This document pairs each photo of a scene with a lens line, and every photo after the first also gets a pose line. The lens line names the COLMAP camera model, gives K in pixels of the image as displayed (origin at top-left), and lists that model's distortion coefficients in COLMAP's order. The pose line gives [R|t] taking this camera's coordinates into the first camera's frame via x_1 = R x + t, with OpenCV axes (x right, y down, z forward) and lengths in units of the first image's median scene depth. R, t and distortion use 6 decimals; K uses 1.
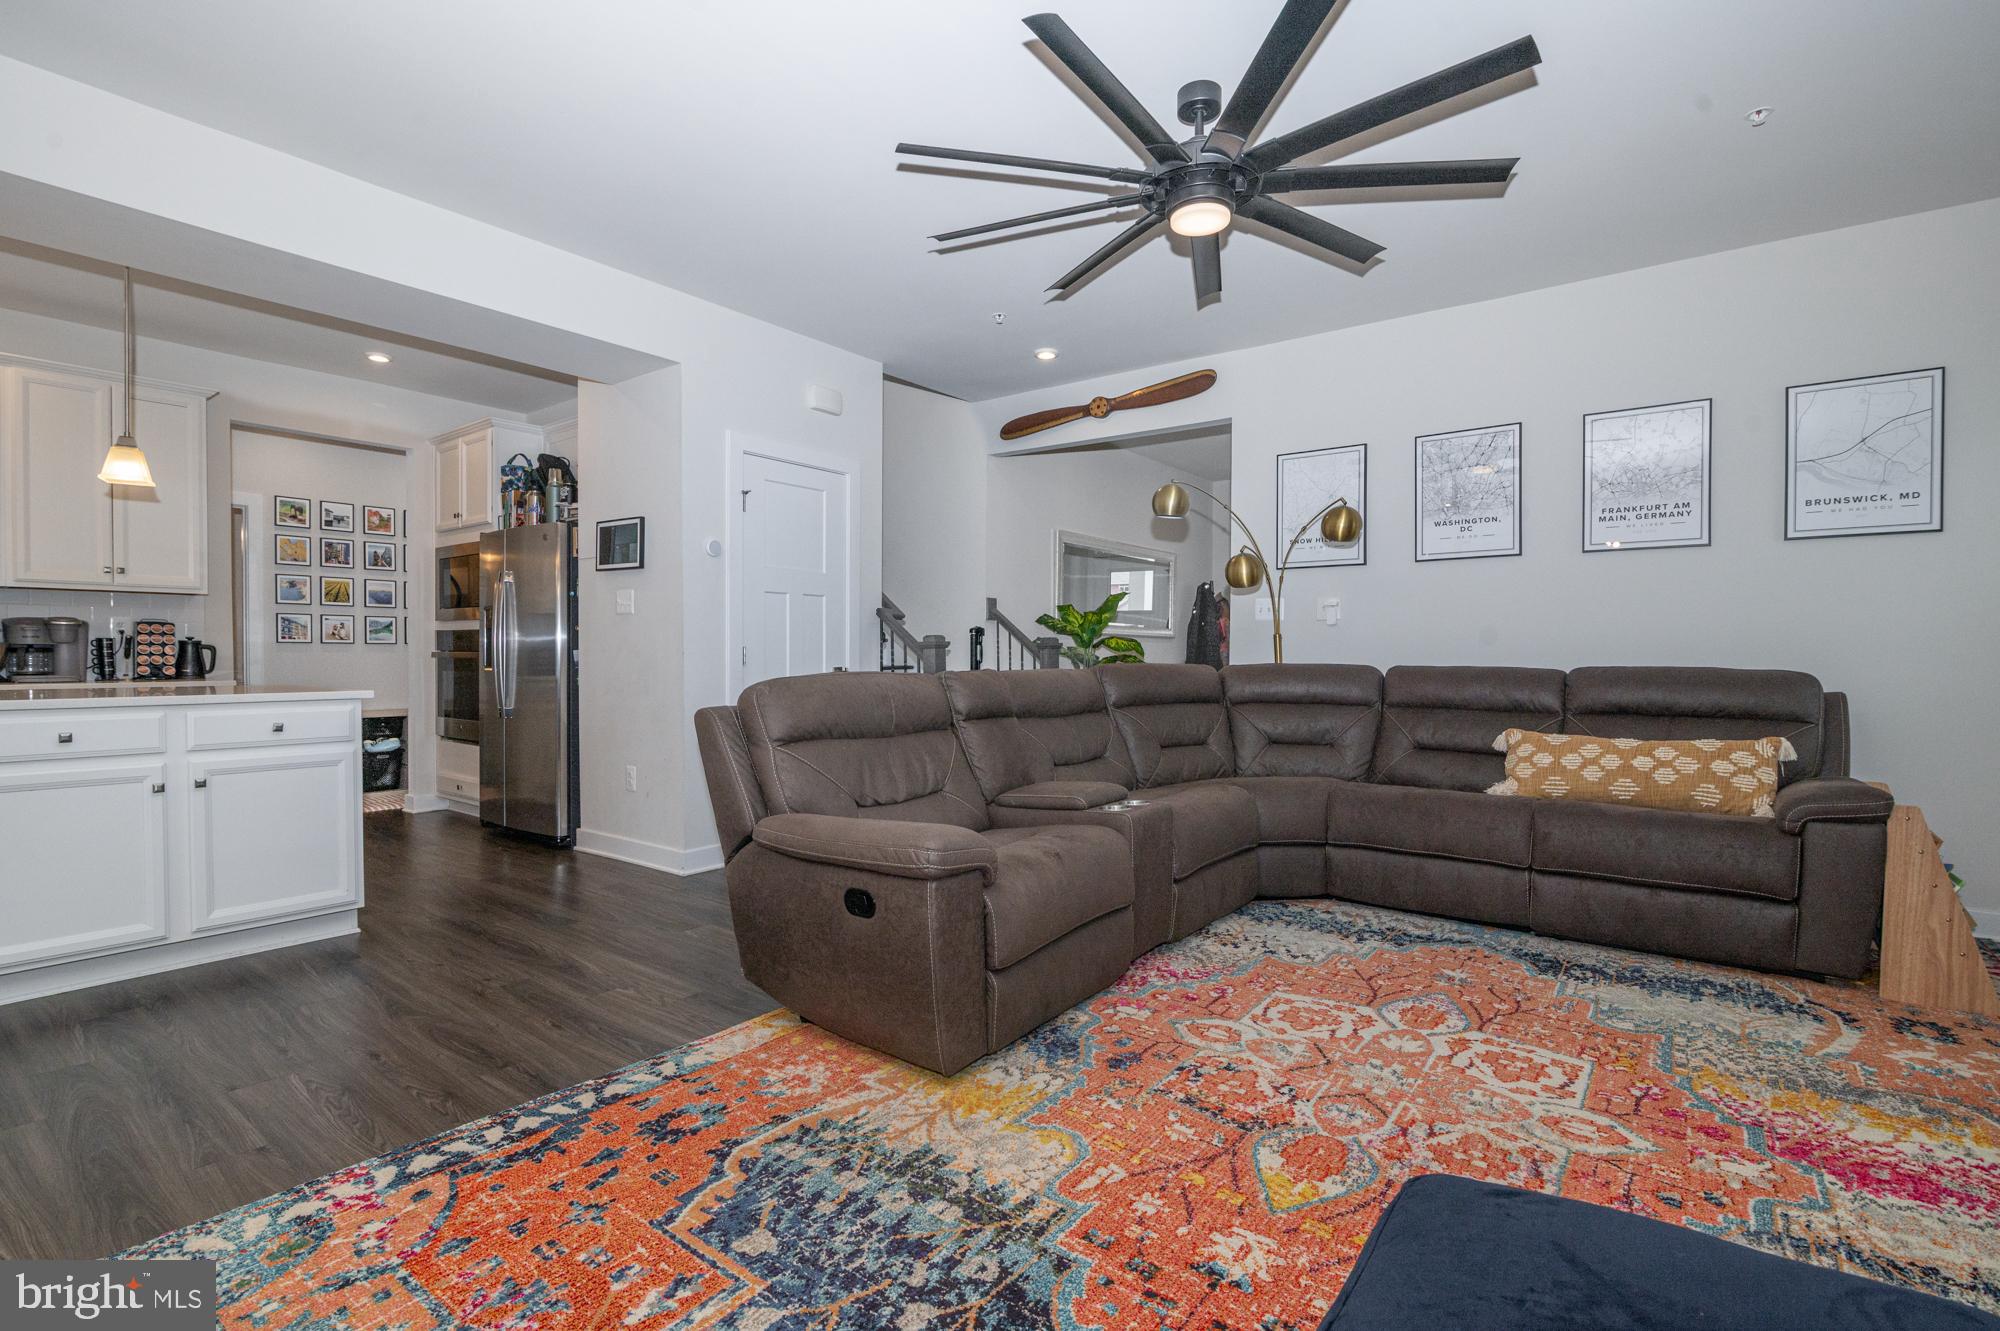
lens RADIAL K [[923.1, 0, 1015.3], [0, 923.1, 675.8], [0, 0, 1]] dist [-0.025493, 0.004017]
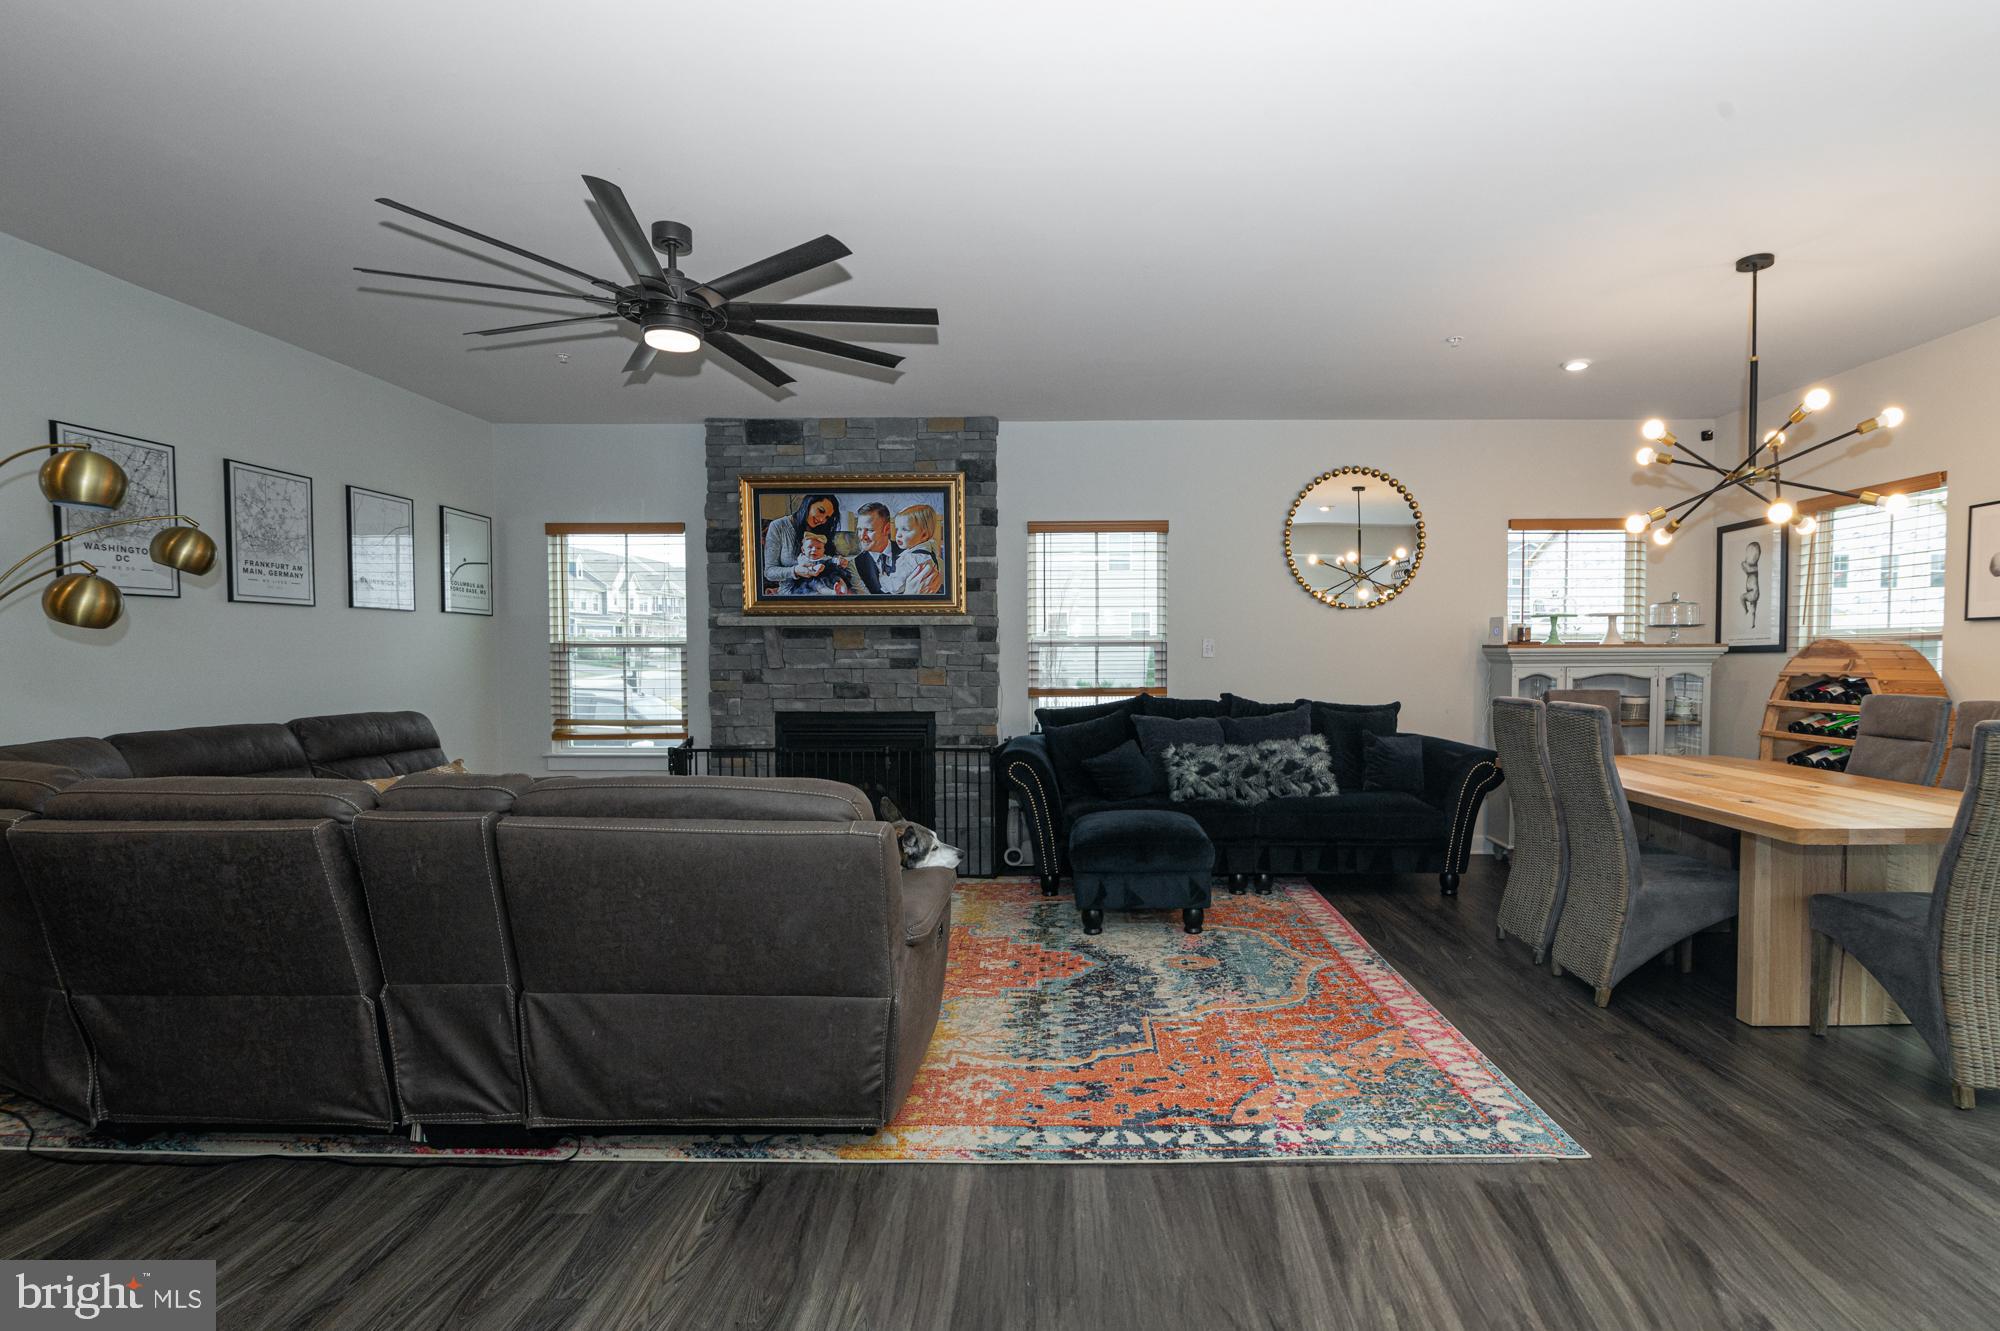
lens RADIAL K [[954.0, 0, 1065.6], [0, 954.0, 692.5], [0, 0, 1]] dist [-0.026946, 0.001209]
pose [[-0.589833, -0.033781, 0.806818, -0.877980], [0.019523, 0.998236, 0.056069, -0.096948], [-0.807289, 0.048822, -0.588133, 1.098537]]
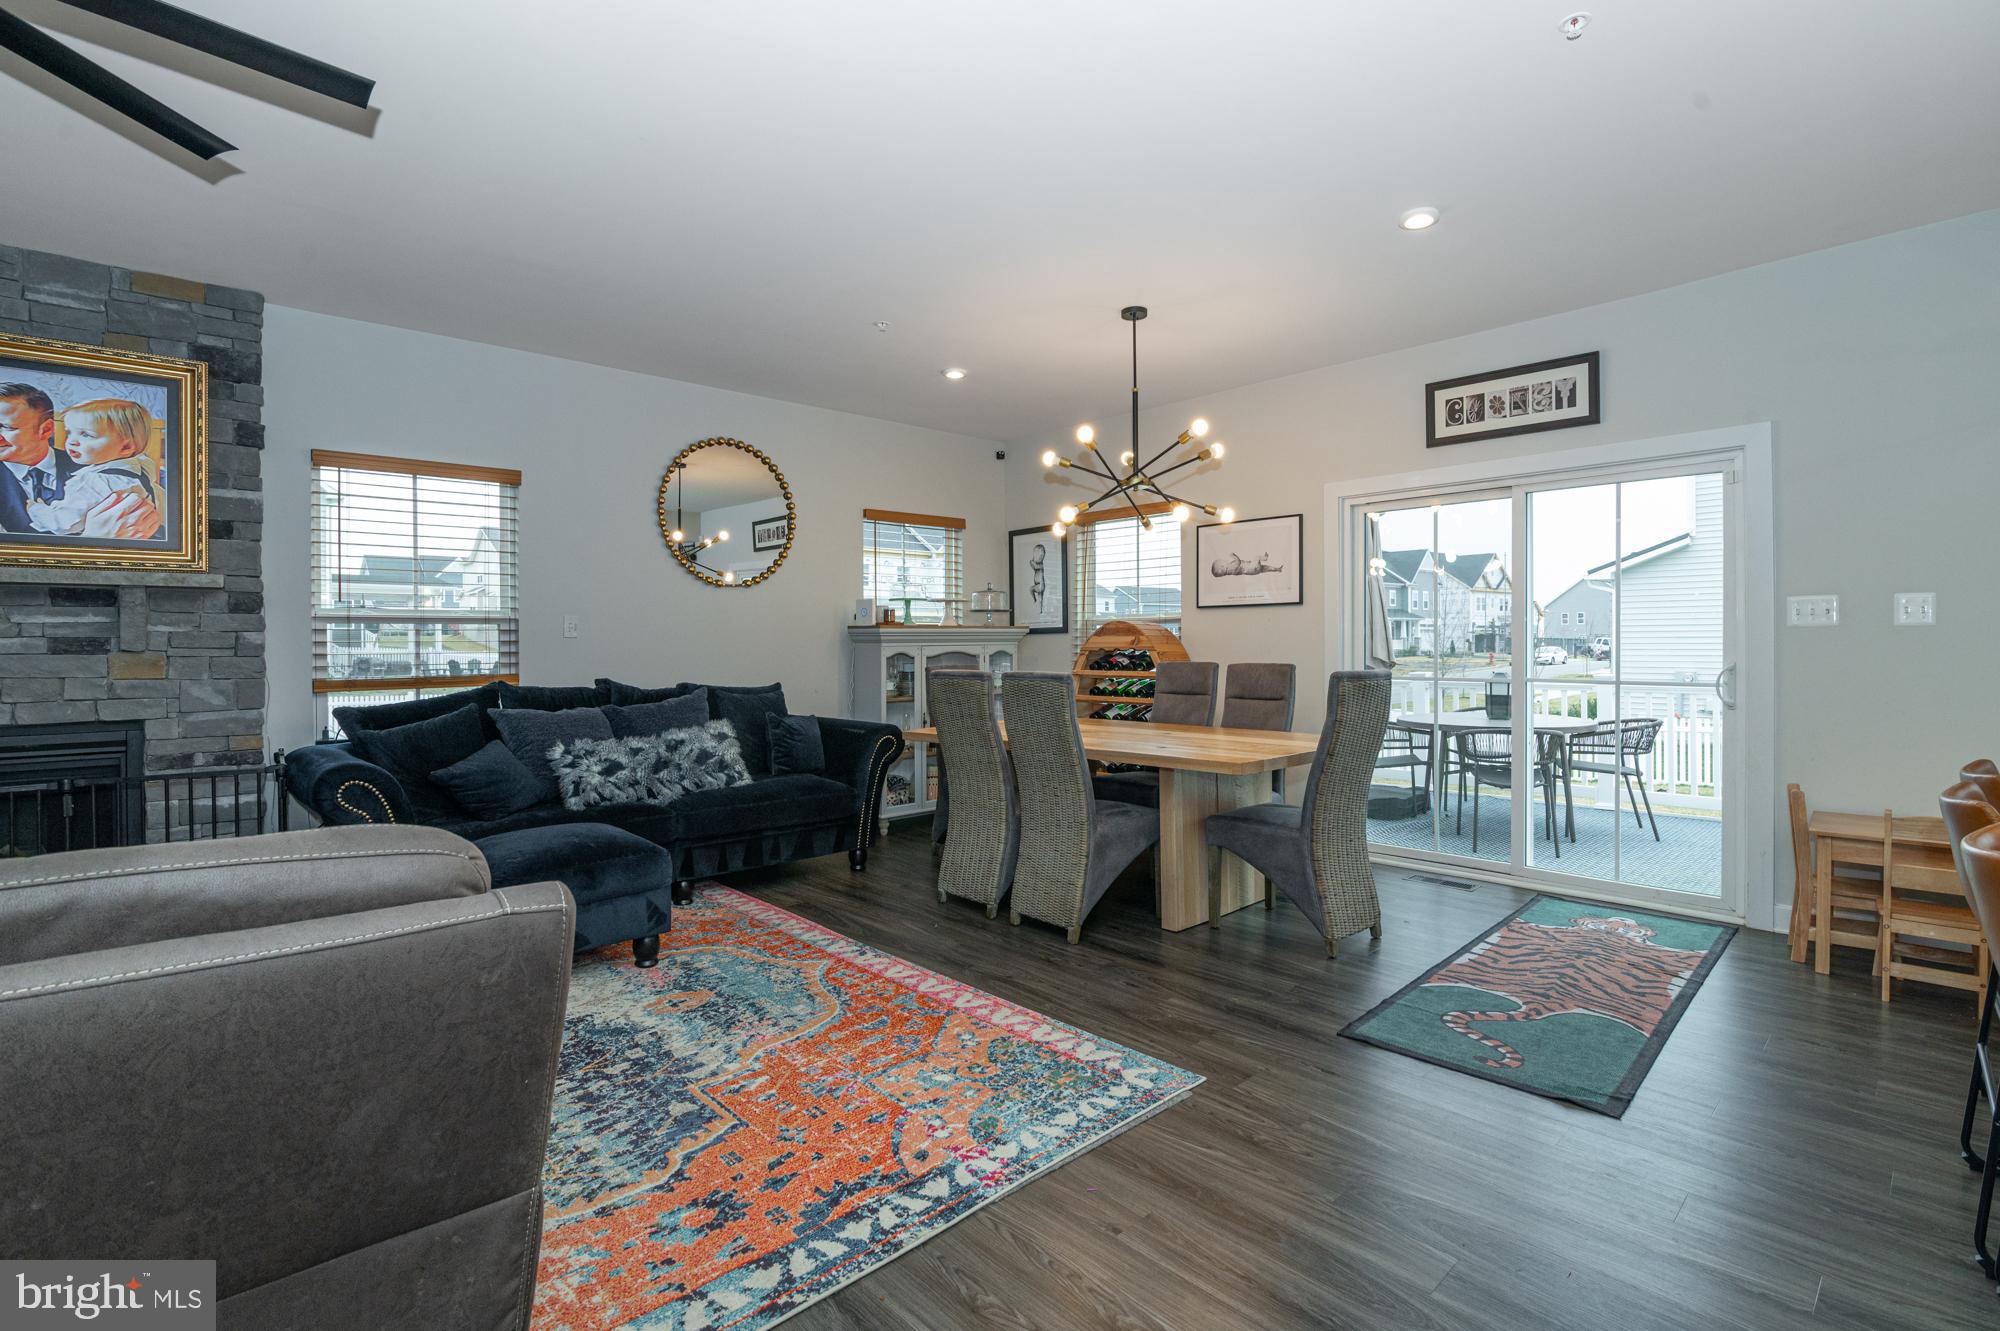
lens RADIAL K [[923.1, 0, 1001.3], [0, 923.1, 645.7], [0, 0, 1]] dist [-0.025493, 0.004017]
pose [[-0.983378, 0.003053, 0.181545, -0.517143], [0.007790, 0.999647, 0.025383, -0.075302], [-0.181404, 0.026375, -0.983055, 1.140907]]
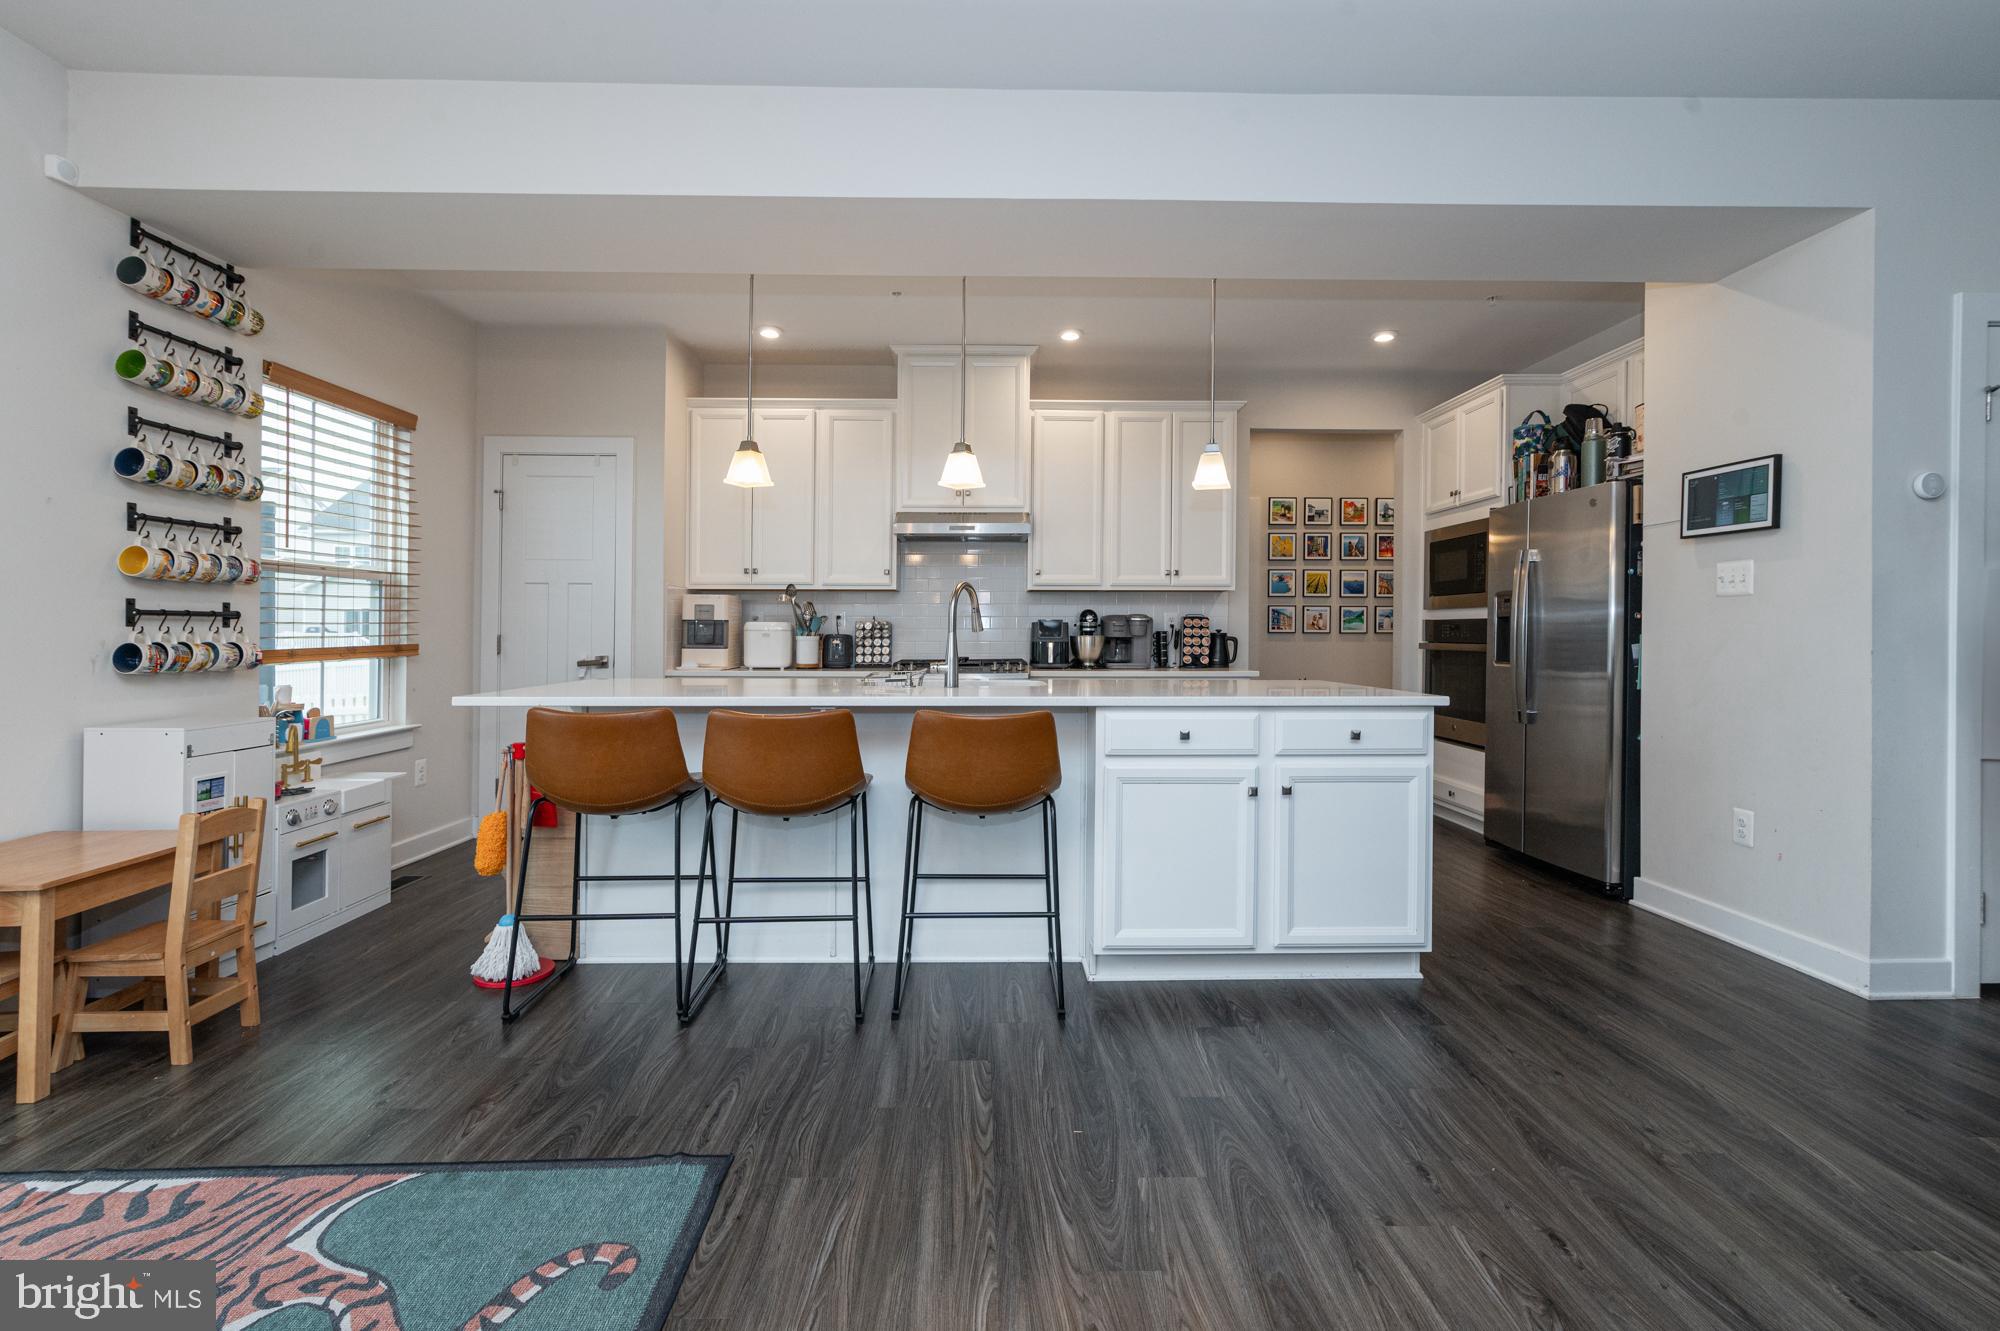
lens RADIAL K [[923.1, 0, 1009.0], [0, 923.1, 620.8], [0, 0, 1]] dist [-0.025493, 0.004017]
pose [[0.622491, -0.014737, -0.782489, -0.285807], [-0.017620, 0.999305, -0.032838, -0.018651], [0.782429, 0.034228, 0.621799, 0.152427]]
